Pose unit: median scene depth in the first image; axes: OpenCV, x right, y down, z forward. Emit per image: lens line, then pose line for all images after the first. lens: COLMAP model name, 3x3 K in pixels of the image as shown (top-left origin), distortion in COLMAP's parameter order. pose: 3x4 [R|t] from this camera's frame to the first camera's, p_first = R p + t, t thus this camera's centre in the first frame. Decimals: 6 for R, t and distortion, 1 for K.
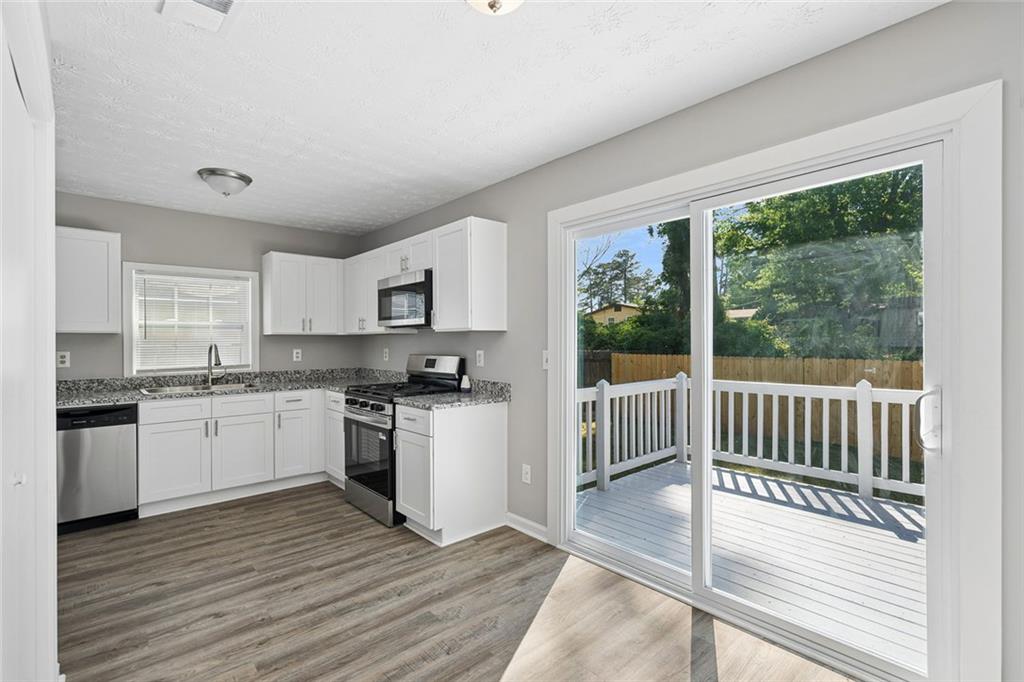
lens RADIAL K [[469.7, 0, 503.3], [0, 469.7, 343.6], [0, 0, 1]] dist [-0.007352, 0.002915]
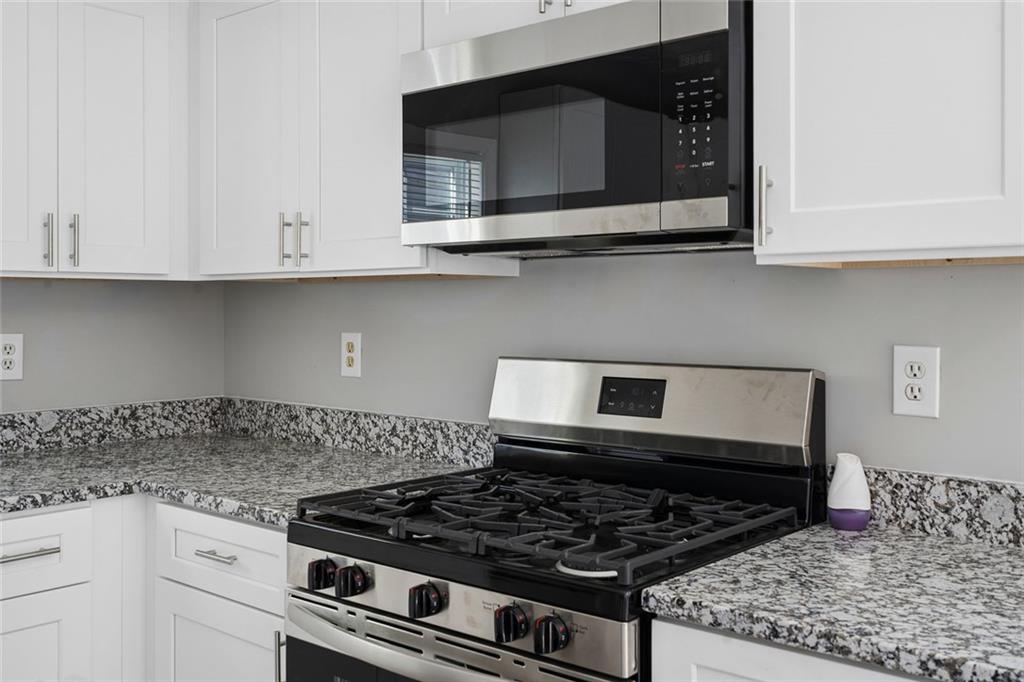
lens RADIAL K [[1012.0, 0, 484.5], [0, 1012.0, 309.1], [0, 0, 1]] dist [0.004700, 0.000000]
pose [[0.991155, 0.003845, 0.132655, -0.334259], [-0.003515, 0.999990, -0.002720, -0.002333], [-0.132664, 0.002230, 0.991159, 0.538381]]
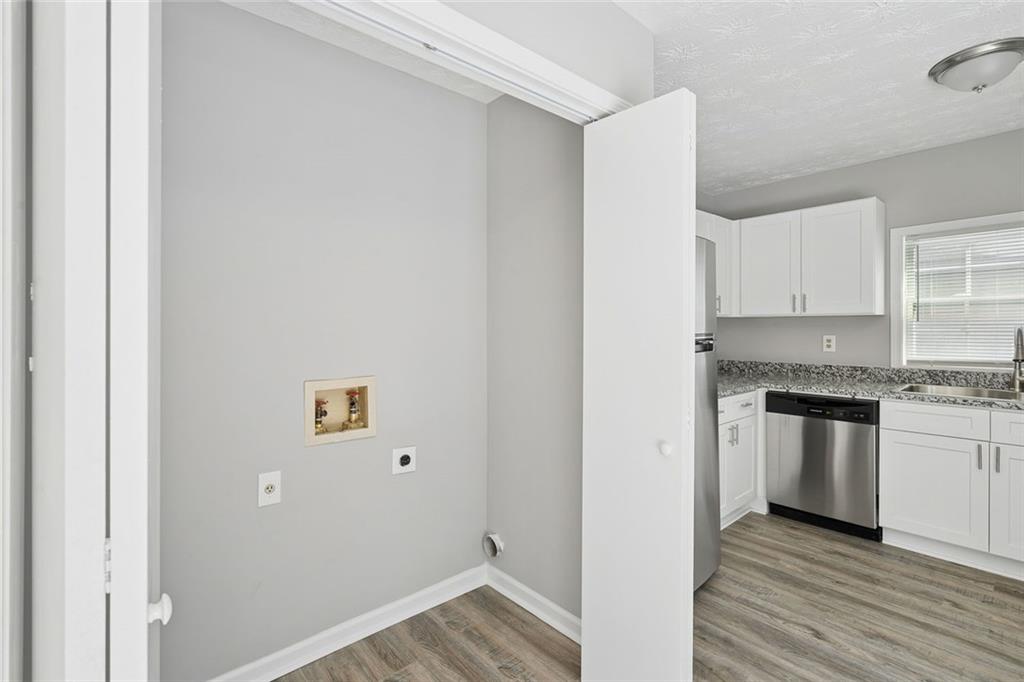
lens RADIAL K [[469.7, 0, 505.5], [0, 469.7, 330.9], [0, 0, 1]] dist [-0.007352, 0.002915]
pose [[-0.014629, 0.010334, -0.999840, 0.038111], [0.000350, 0.999947, 0.010330, -0.002521], [0.999893, -0.000199, -0.014632, 0.353703]]
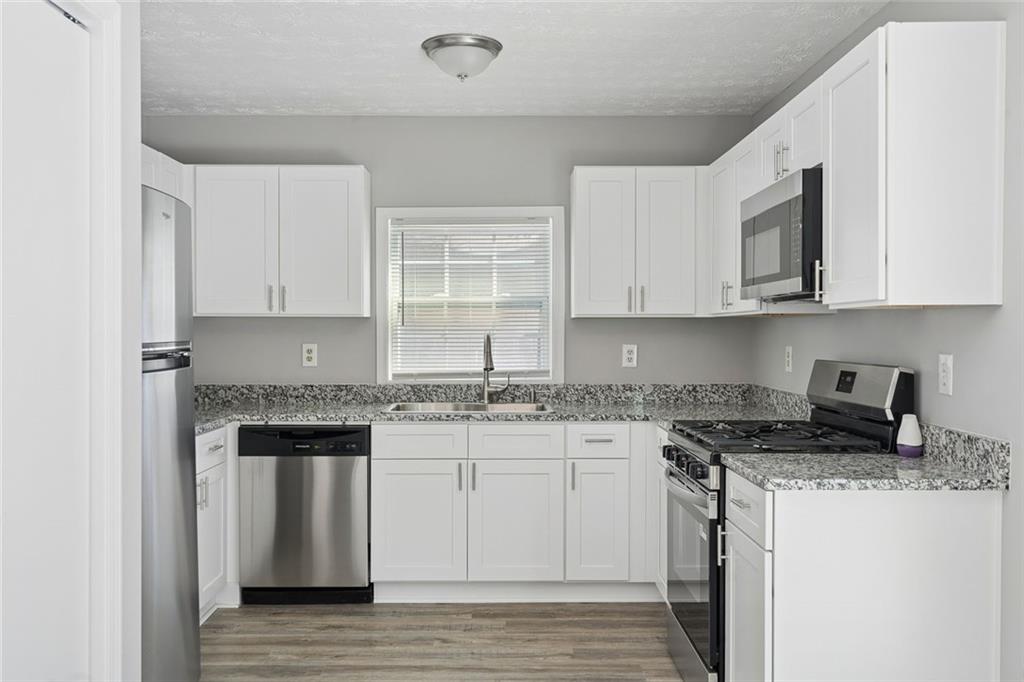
lens RADIAL K [[909.9, 0, 502.6], [0, 909.9, 342.0], [0, 0, 1]] dist [0.002025, 0.008655]
pose [[0.751527, 0.012006, -0.659593, 0.181247], [-0.006170, 0.999919, 0.011170, -0.002811], [0.659673, -0.004325, 0.751540, 0.169071]]
